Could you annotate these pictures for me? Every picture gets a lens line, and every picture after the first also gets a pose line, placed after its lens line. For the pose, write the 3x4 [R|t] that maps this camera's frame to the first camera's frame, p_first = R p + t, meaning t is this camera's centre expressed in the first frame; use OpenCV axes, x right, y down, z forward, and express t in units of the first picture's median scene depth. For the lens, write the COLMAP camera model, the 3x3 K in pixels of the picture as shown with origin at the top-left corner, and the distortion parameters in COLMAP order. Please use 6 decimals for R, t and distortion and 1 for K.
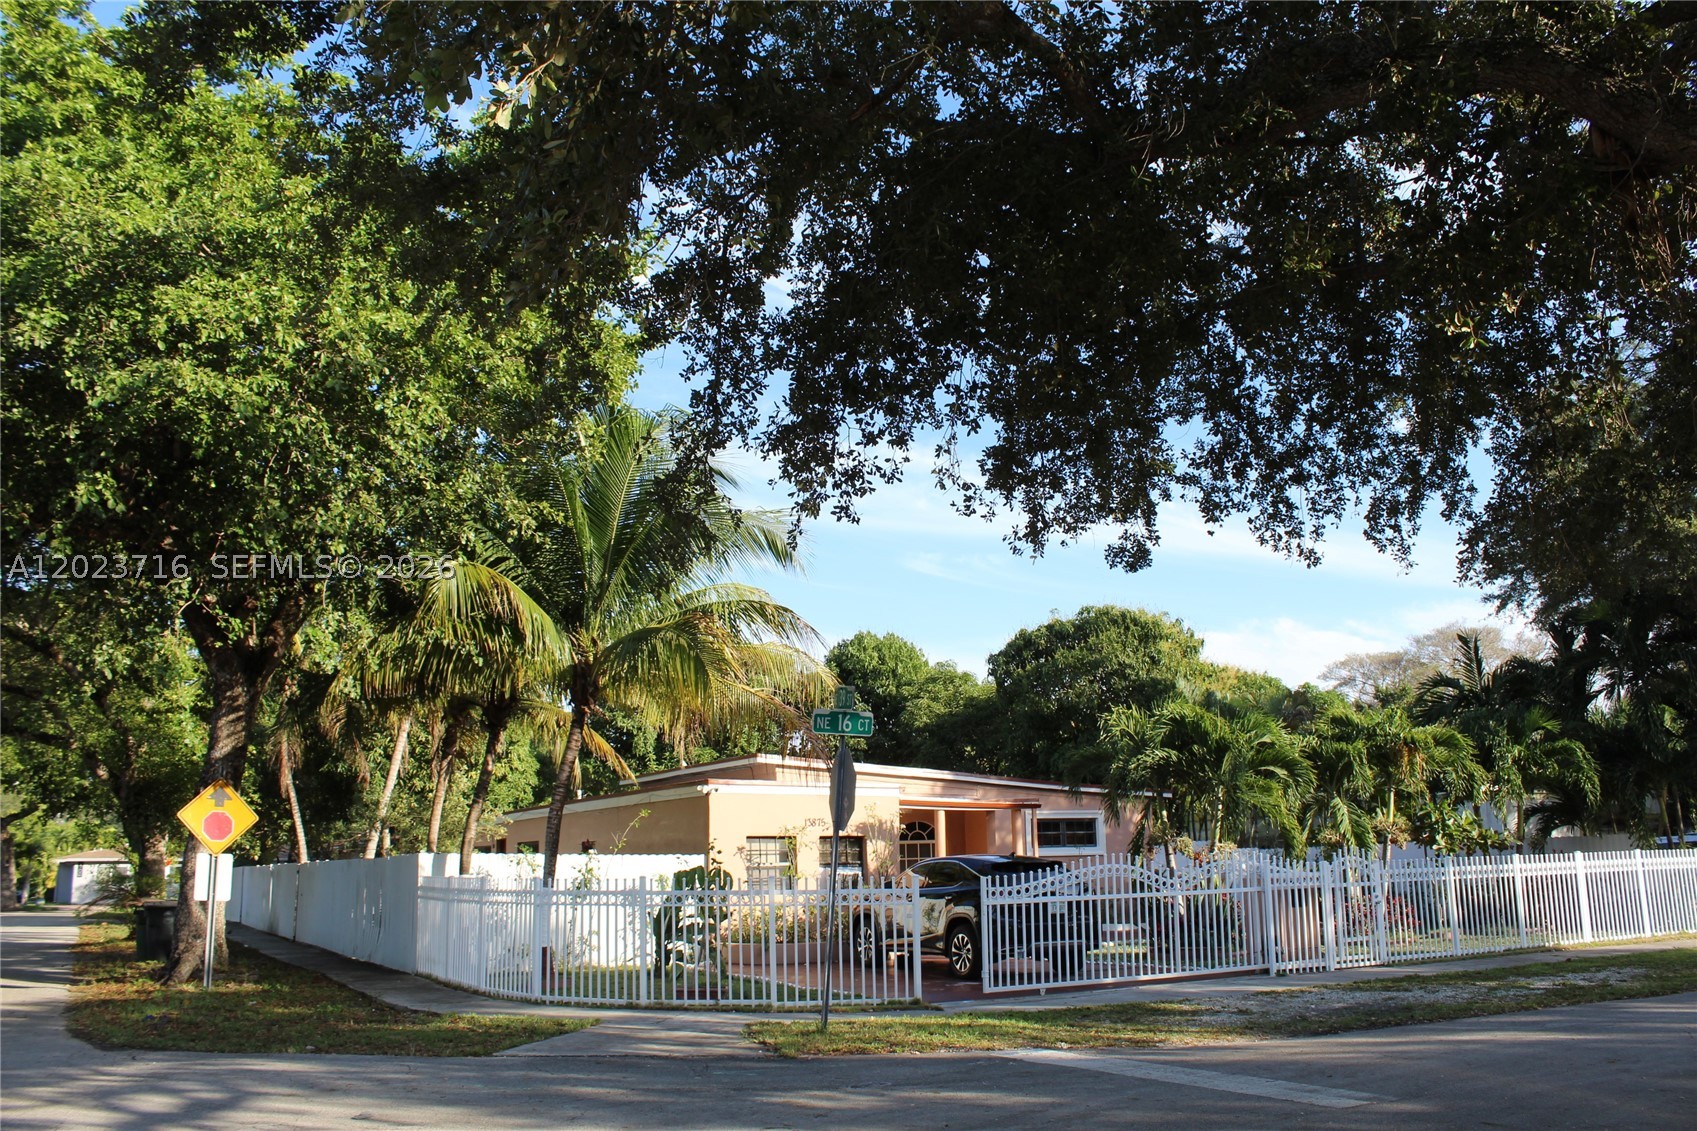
lens RADIAL K [[1403.2, 0, 848.5], [0, 1403.2, 565.5], [0, 0, 1]] dist [-0.099970, 0.002259]
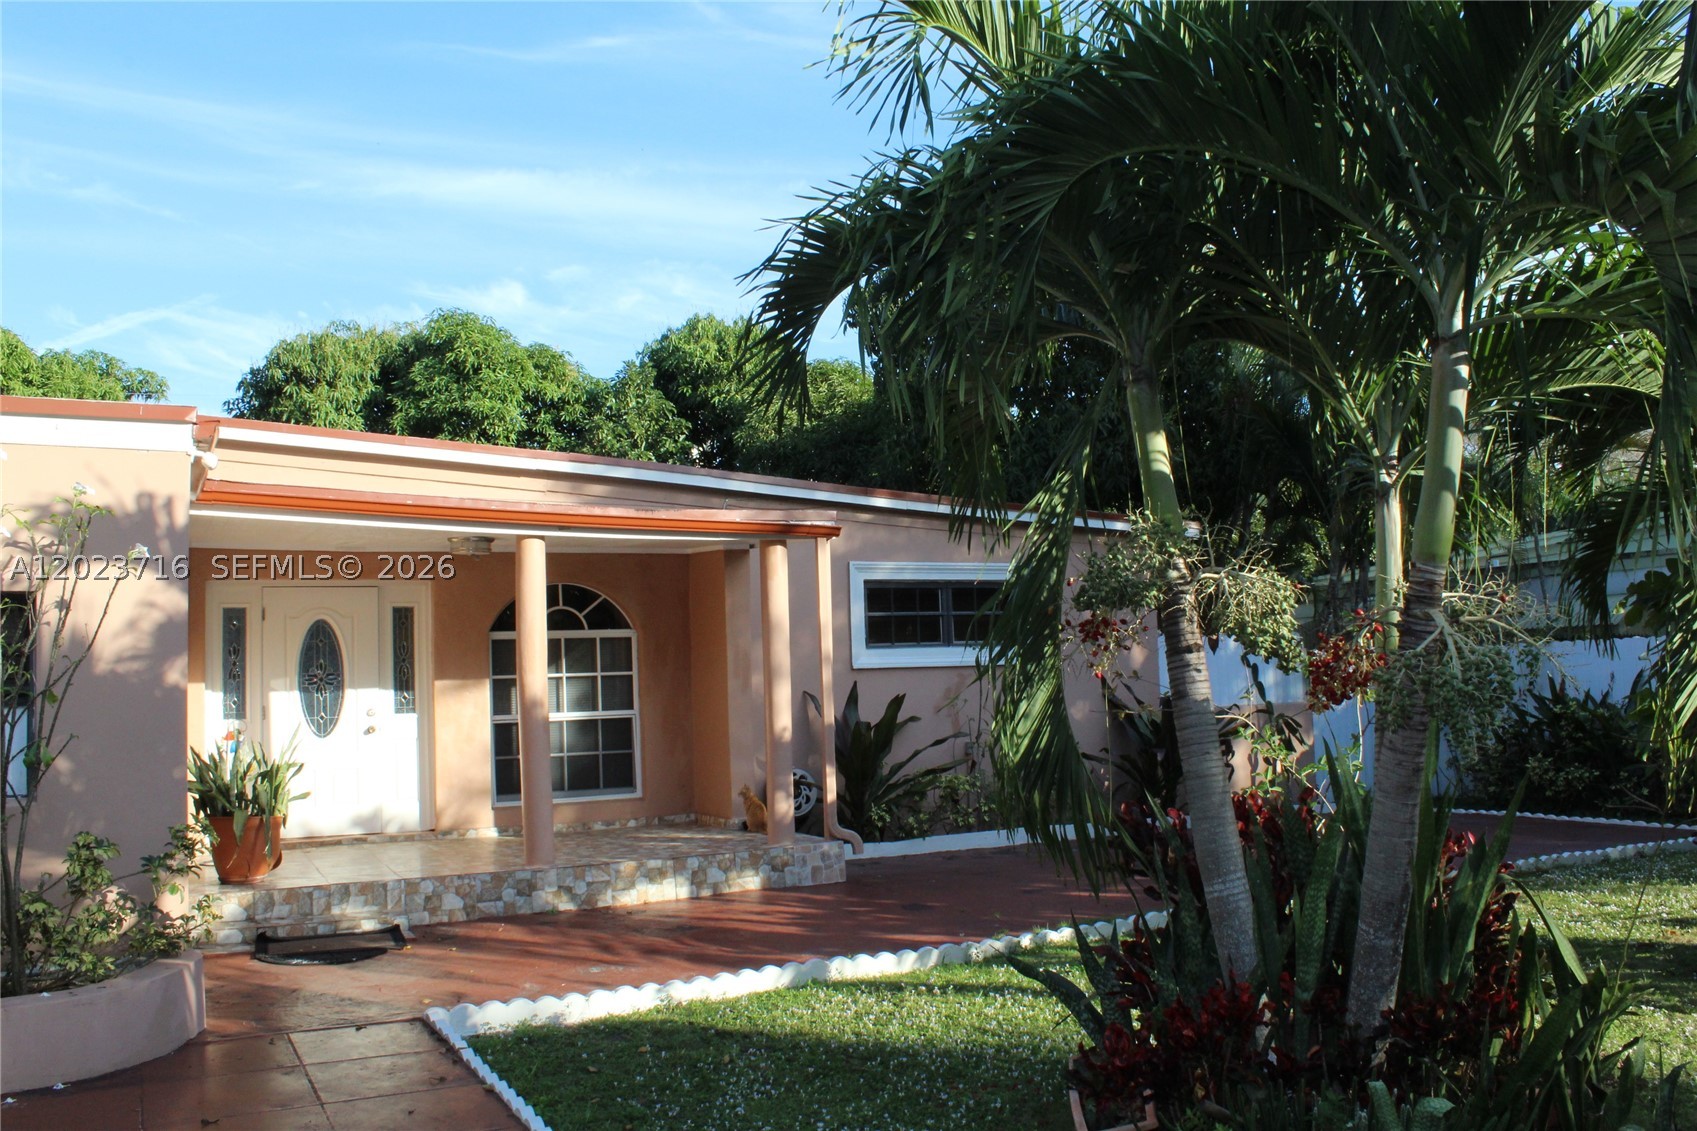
lens RADIAL K [[1403.2, 0, 848.5], [0, 1403.2, 565.5], [0, 0, 1]] dist [-0.099970, 0.002259]
pose [[0.999708, -0.016648, -0.017529, 0.207814], [0.018801, 0.991226, 0.130833, 0.188424], [0.015197, -0.131124, 0.991250, 0.894363]]
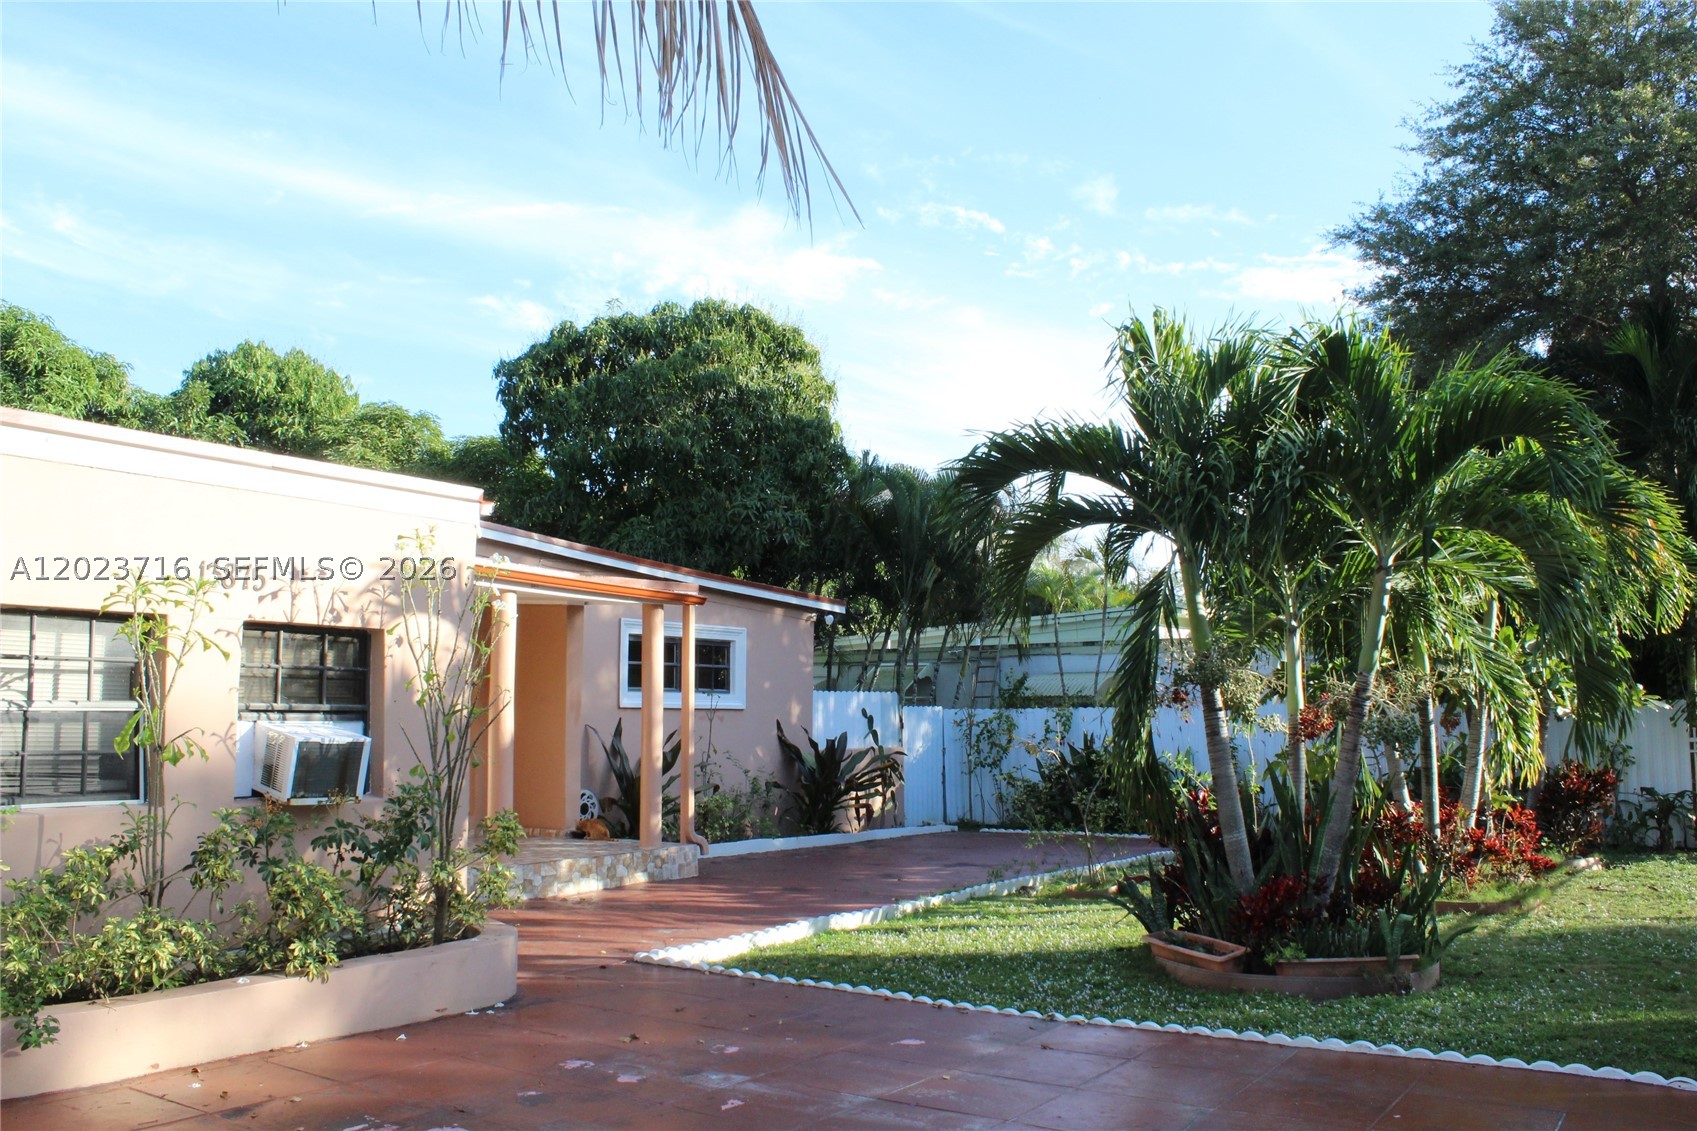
lens RADIAL K [[1403.2, 0, 848.5], [0, 1403.2, 565.5], [0, 0, 1]] dist [-0.099970, 0.002259]
pose [[0.892847, 0.065899, 0.445512, -0.044762], [-0.111177, 0.990872, 0.076243, 0.169403], [-0.436421, -0.117605, 0.892023, 0.792337]]
